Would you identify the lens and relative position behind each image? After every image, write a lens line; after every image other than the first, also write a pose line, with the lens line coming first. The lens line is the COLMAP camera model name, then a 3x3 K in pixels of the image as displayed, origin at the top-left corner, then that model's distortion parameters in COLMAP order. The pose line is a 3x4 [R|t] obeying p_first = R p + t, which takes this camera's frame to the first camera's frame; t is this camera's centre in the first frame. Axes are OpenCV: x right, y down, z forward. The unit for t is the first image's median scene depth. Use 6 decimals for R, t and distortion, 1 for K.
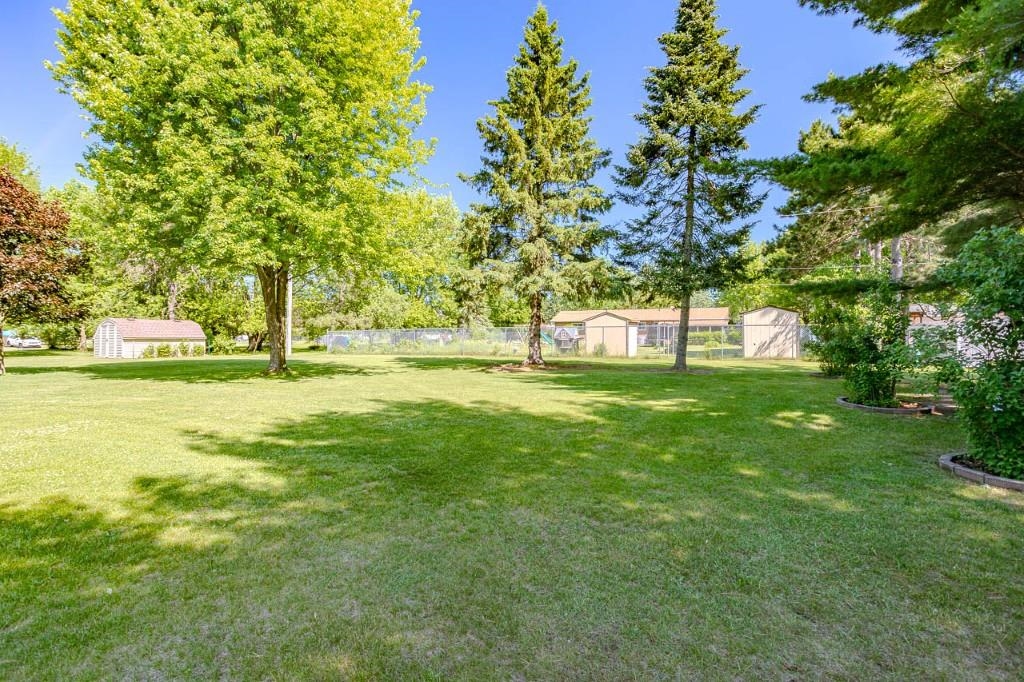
lens RADIAL K [[491.3, 0, 512.0], [0, 491.3, 341.0], [0, 0, 1]] dist [-0.085412, 0.049161]
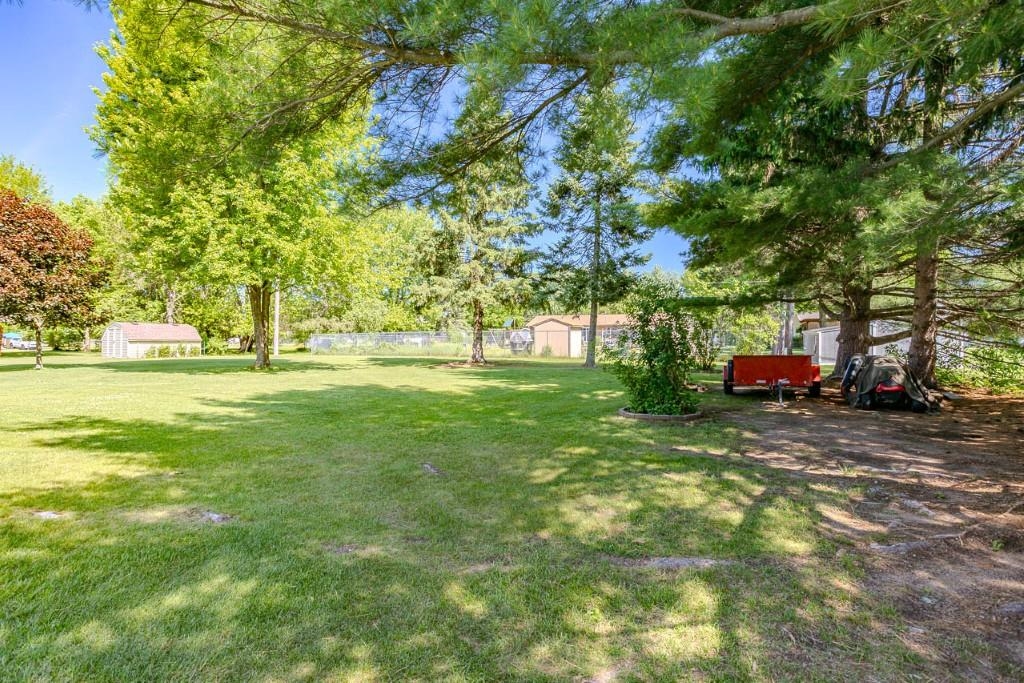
lens RADIAL K [[491.3, 0, 512.0], [0, 491.3, 341.5], [0, 0, 1]] dist [-0.085412, 0.049161]
pose [[0.999917, 0.002553, 0.012661, 0.115691], [-0.002473, 0.999977, -0.006280, 0.003280], [-0.012677, 0.006248, 0.999900, -0.202695]]
